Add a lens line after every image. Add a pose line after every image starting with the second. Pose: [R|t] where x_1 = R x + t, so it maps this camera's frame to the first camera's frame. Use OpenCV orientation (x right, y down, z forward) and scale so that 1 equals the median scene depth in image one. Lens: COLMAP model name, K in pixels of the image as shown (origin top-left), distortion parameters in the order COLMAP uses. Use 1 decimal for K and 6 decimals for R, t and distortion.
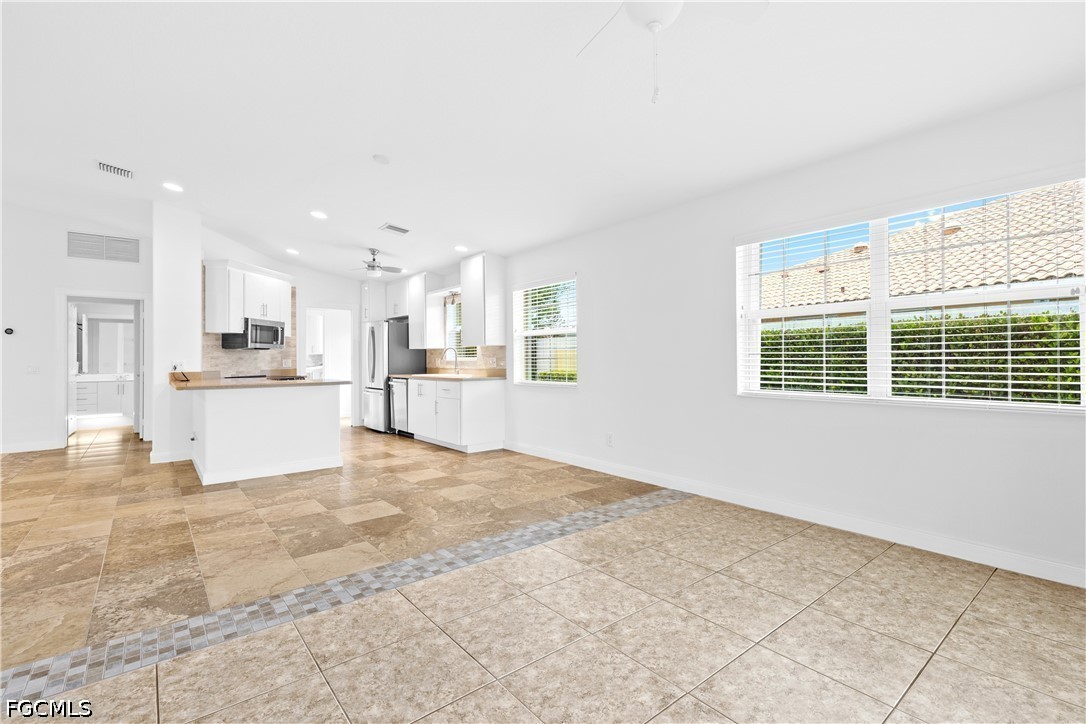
lens RADIAL K [[495.7, 0, 543.0], [0, 495.7, 362.0], [0, 0, 1]] dist [0.002073, -0.000064]
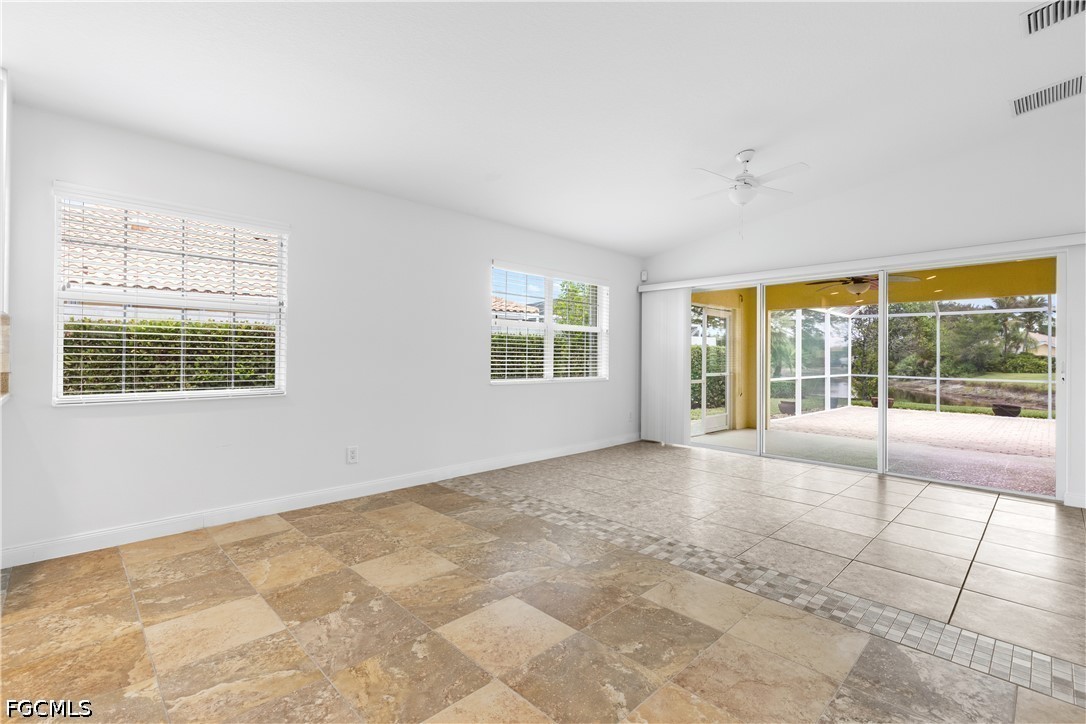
lens RADIAL K [[490.1, 0, 552.9], [0, 490.1, 351.3], [0, 0, 1]] dist [0.005726, 0.000224]
pose [[-0.105188, 0.016924, 0.994308, -1.090068], [-0.002780, 0.999846, -0.017313, 0.004934], [-0.994448, -0.004586, -0.105125, 1.214517]]
